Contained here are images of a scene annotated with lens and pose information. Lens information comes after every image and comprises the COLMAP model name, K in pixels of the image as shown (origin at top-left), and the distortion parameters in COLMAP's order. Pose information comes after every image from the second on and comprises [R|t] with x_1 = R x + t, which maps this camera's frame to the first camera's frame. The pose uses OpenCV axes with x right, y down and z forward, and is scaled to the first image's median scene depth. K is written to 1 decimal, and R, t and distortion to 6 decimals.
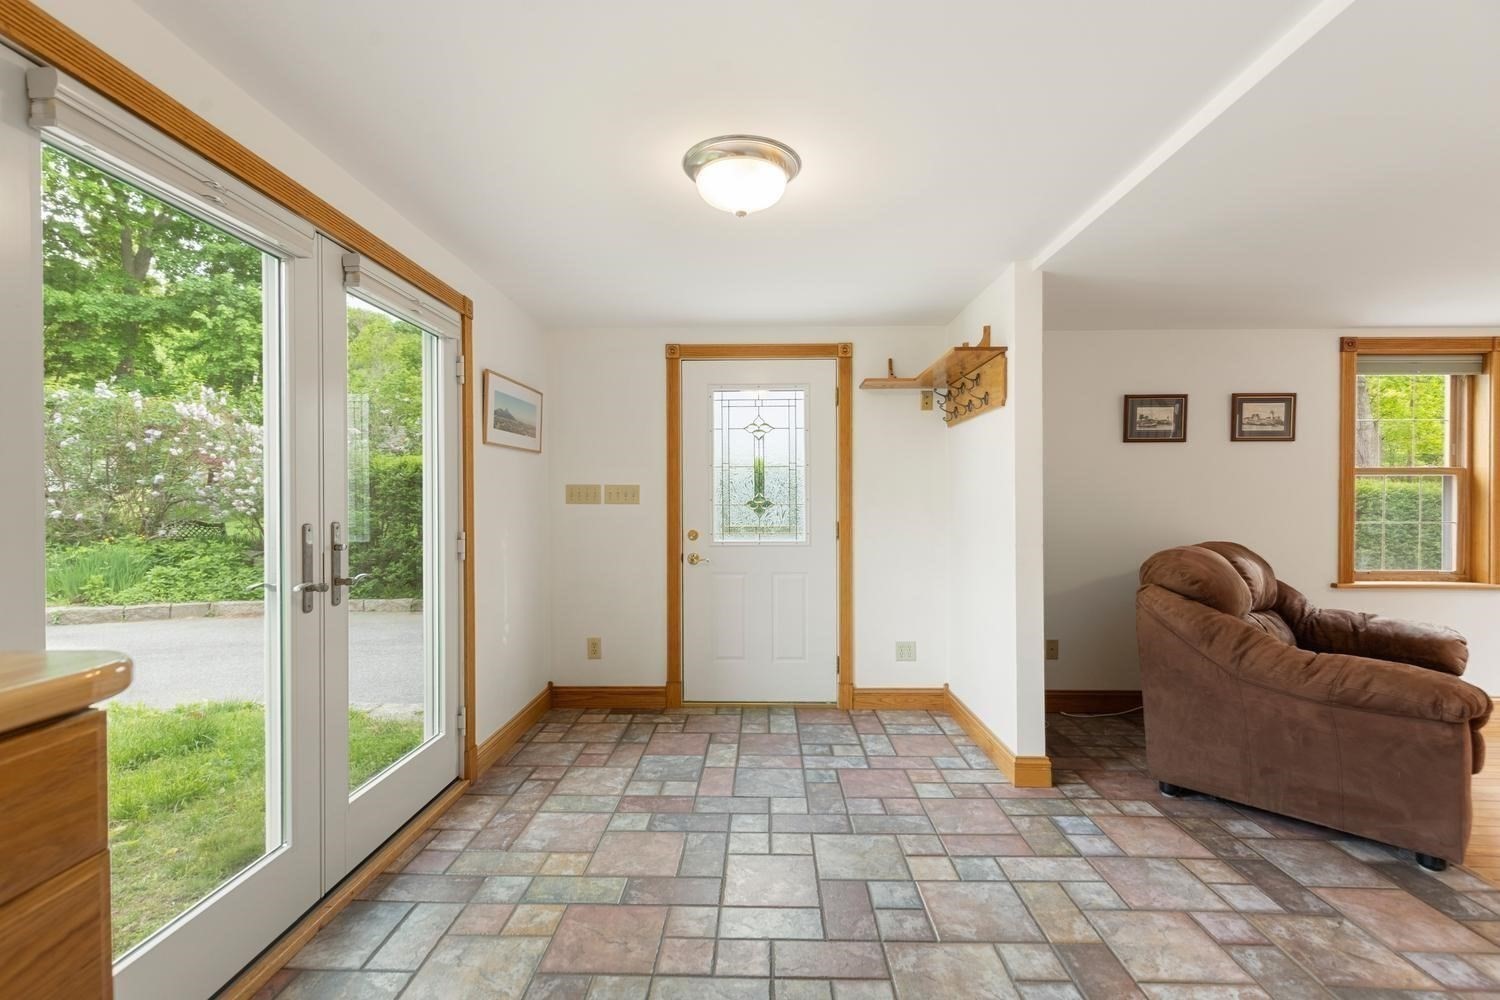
lens RADIAL K [[679.9, 0, 748.7], [0, 679.9, 505.7], [0, 0, 1]] dist [0.003900, -0.000364]
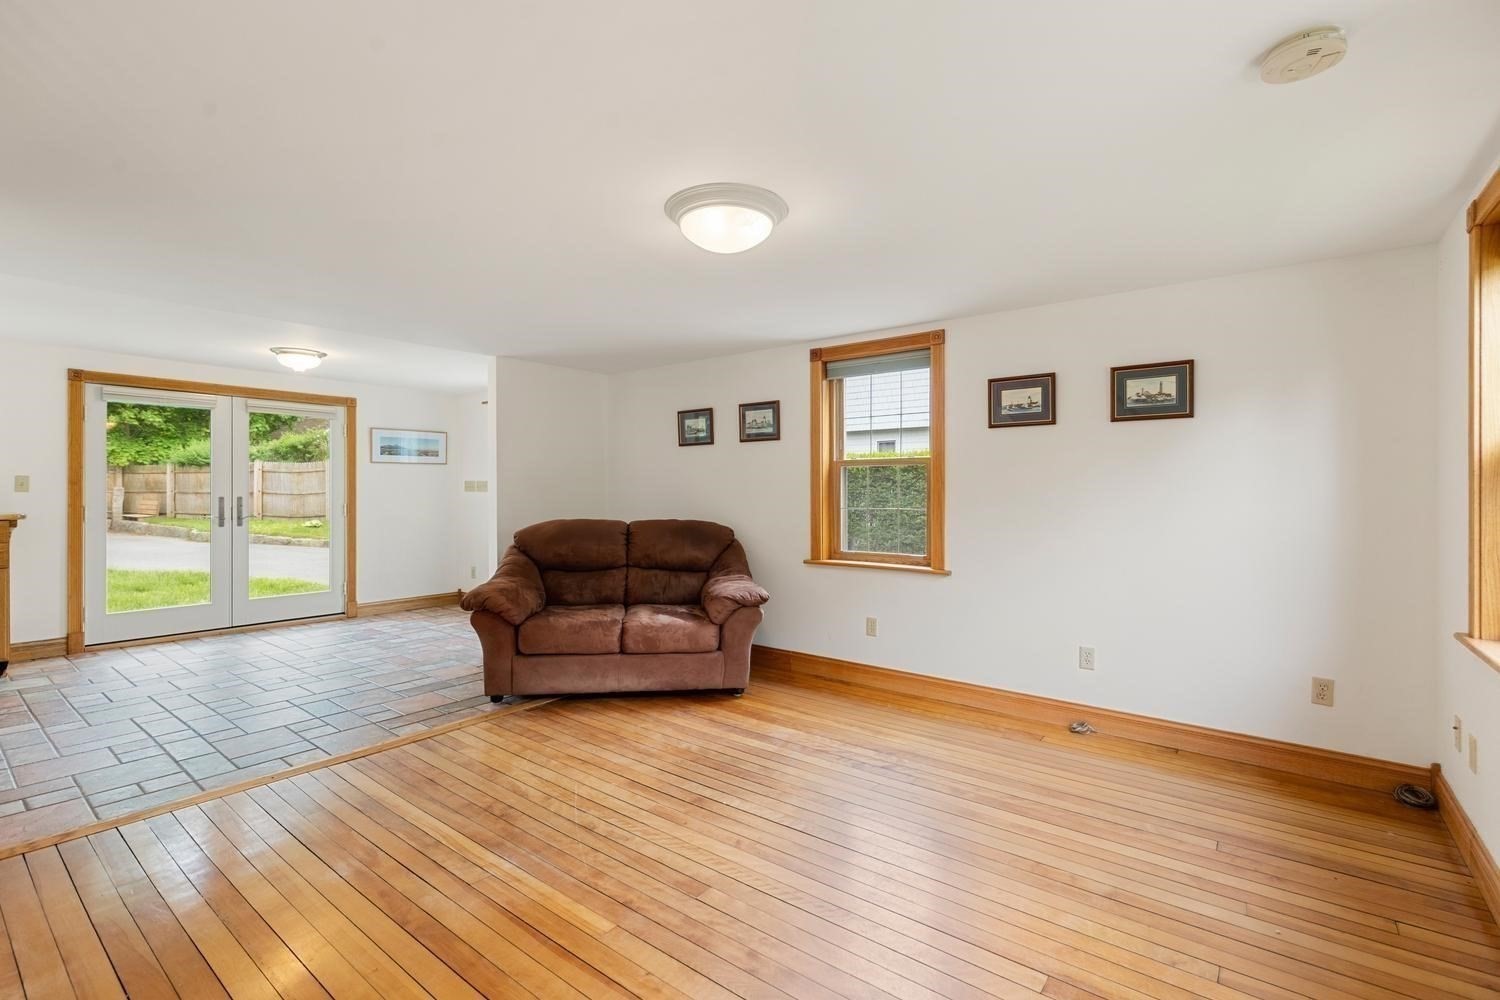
lens RADIAL K [[672.9, 0, 747.1], [0, 672.9, 494.6], [0, 0, 1]] dist [0.002800, 0.000260]
pose [[0.800705, 0.003419, -0.599049, 1.542268], [-0.006509, 0.999974, -0.002992, 0.006205], [0.599023, 0.006294, 0.800707, 0.014250]]
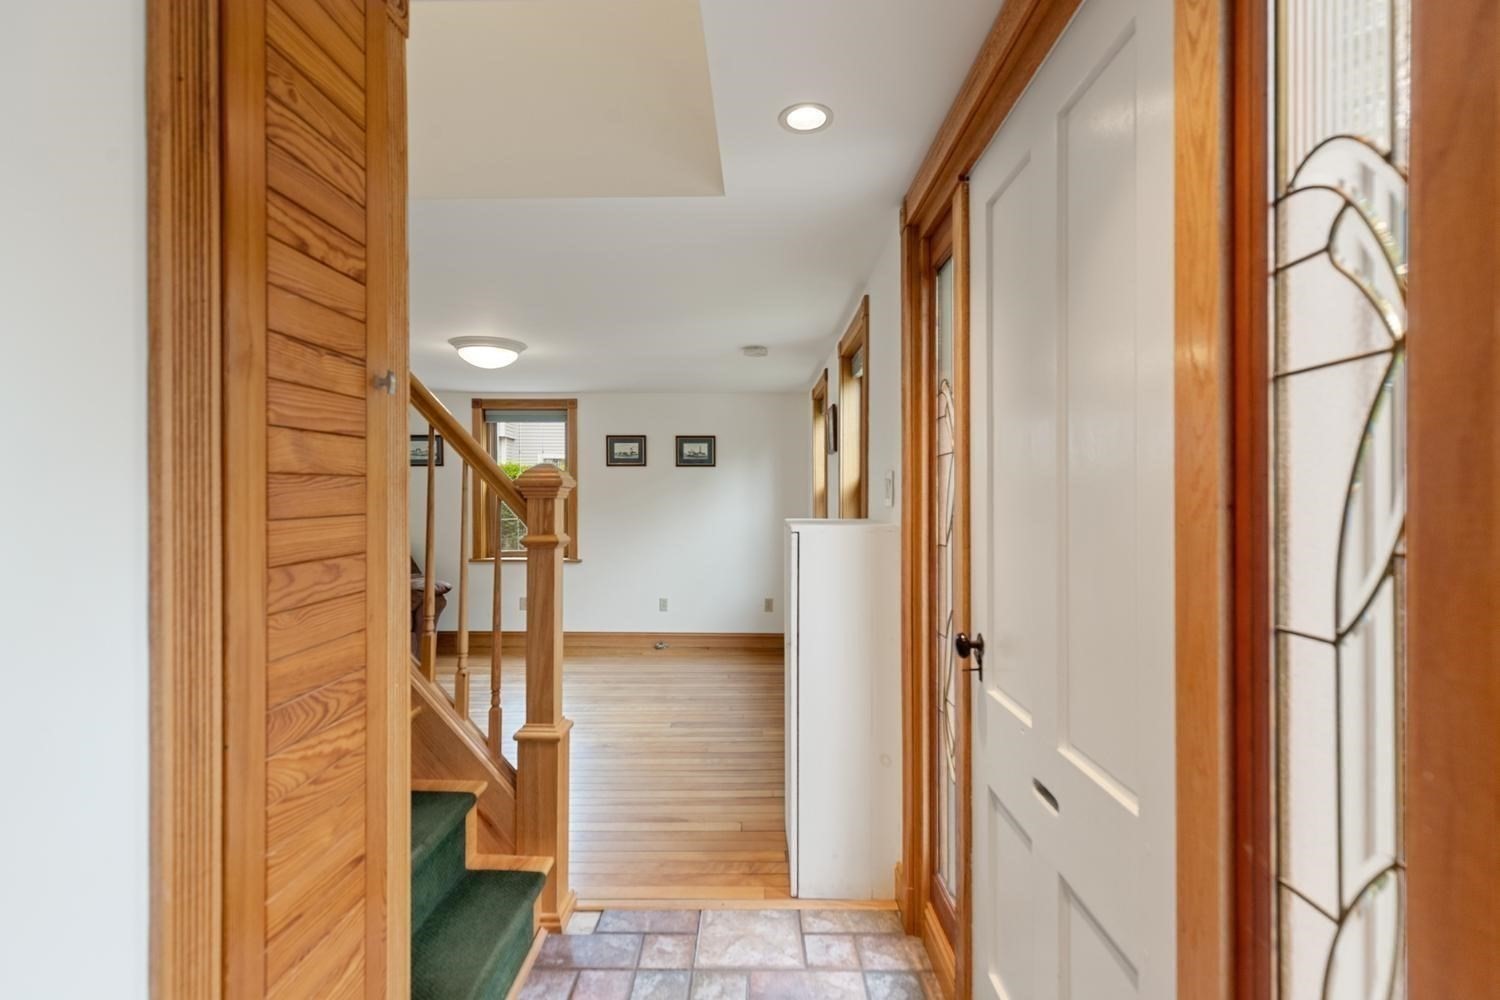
lens RADIAL K [[685.8, 0, 744.9], [0, 685.8, 497.1], [0, 0, 1]] dist [0.000499, -0.000019]
pose [[0.999976, -0.000068, 0.006923, 1.541574], [0.000111, 0.999981, -0.006225, -0.016293], [-0.006923, 0.006226, 0.999957, -0.574508]]
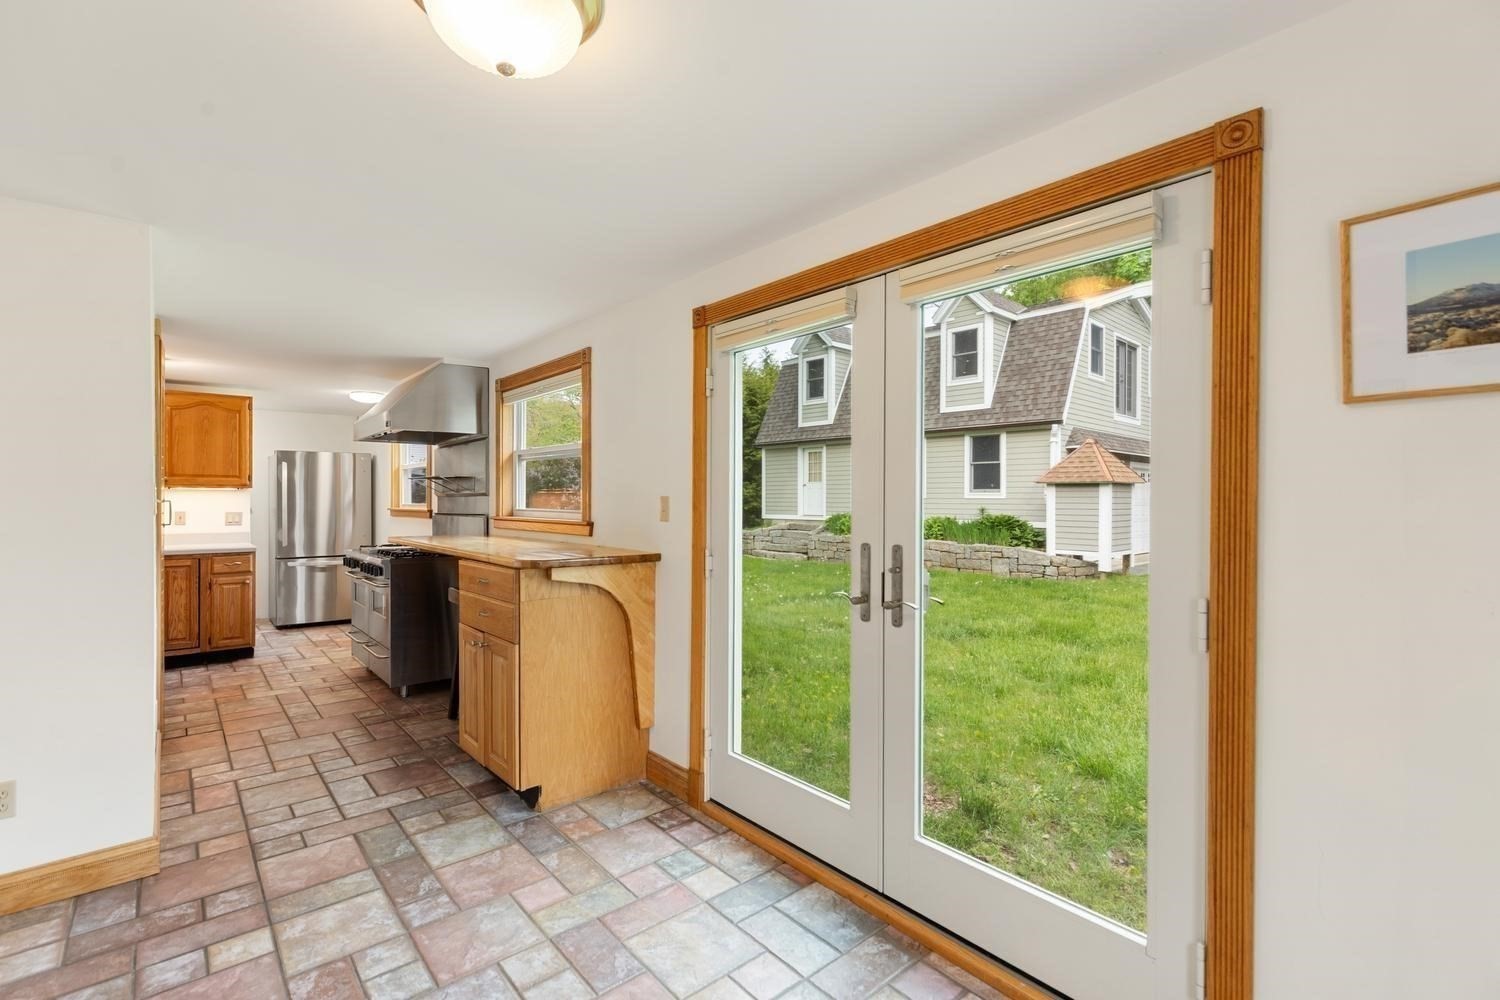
lens RADIAL K [[677.4, 0, 750.0], [0, 677.4, 500.0], [0, 0, 1]] dist [0.001428, -0.000136]
pose [[-0.741248, 0.001619, -0.671229, 0.133280], [-0.006703, 0.999929, 0.009814, -0.028515], [0.671198, 0.011774, -0.741185, 0.901406]]
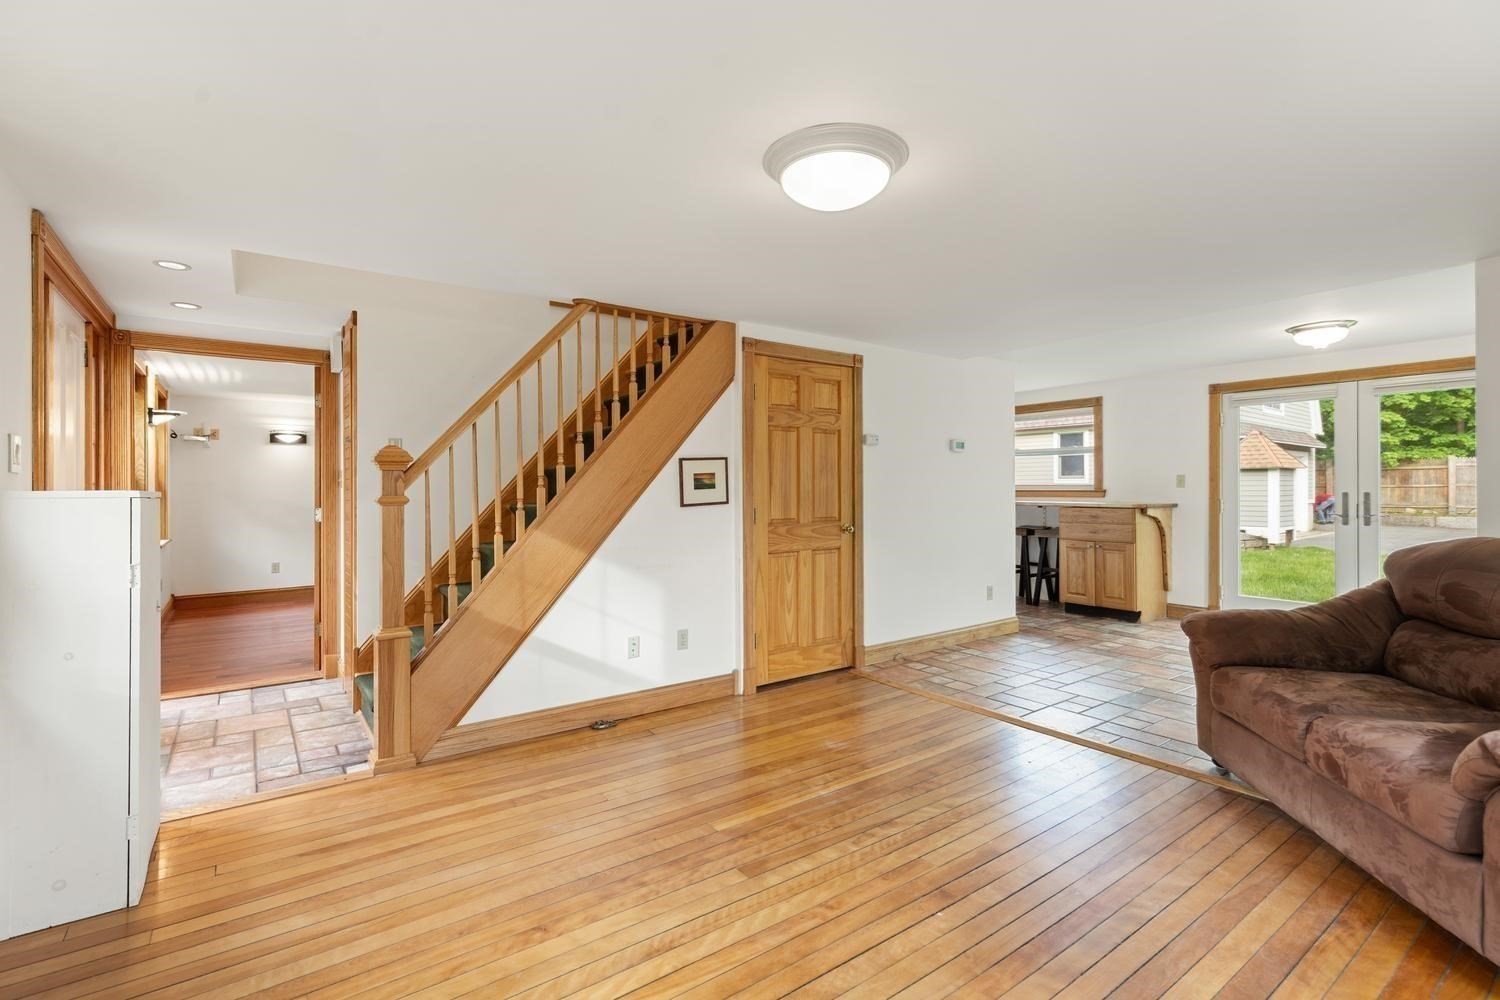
lens RADIAL K [[688.2, 0, 741.8], [0, 688.2, 485.6], [0, 0, 1]] dist [0.000969, -0.000045]
pose [[-0.796107, 0.001670, -0.605153, 1.540557], [-0.001248, 0.999990, 0.004401, -0.003779], [0.605154, 0.004259, -0.796097, 0.912311]]
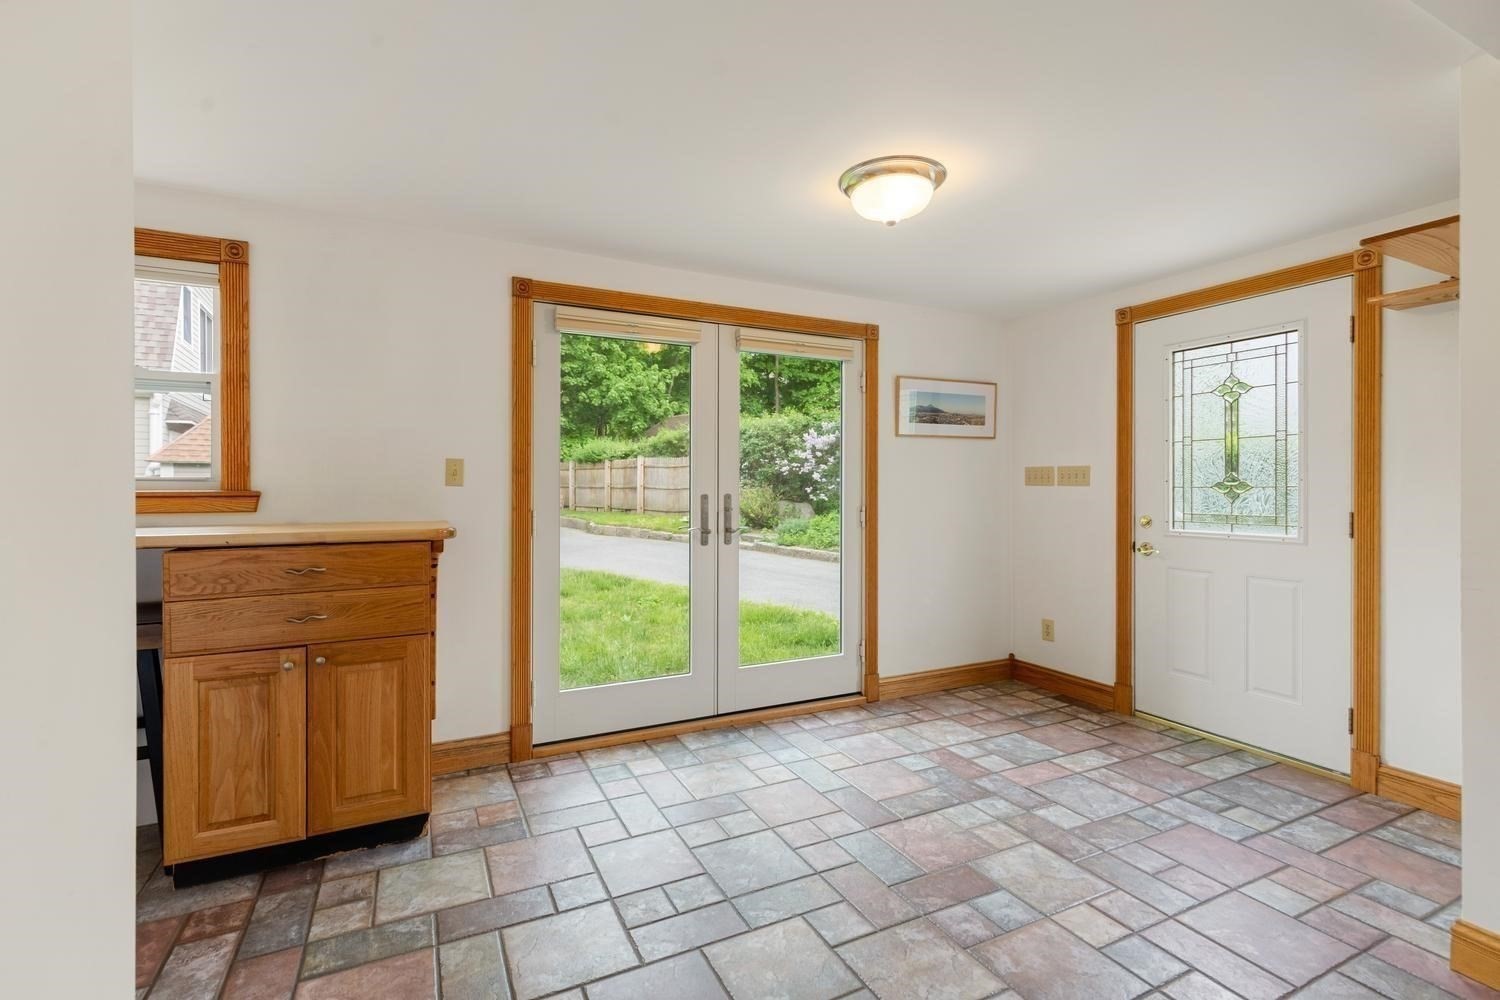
lens RADIAL K [[677.7, 0, 742.5], [0, 677.7, 490.2], [0, 0, 1]] dist [0.001874, 0.000139]
pose [[0.463019, 0.005503, -0.886331, 0.489366], [-0.009153, 0.999957, 0.001427, 0.006910], [0.886301, 0.007452, 0.463049, 0.151133]]
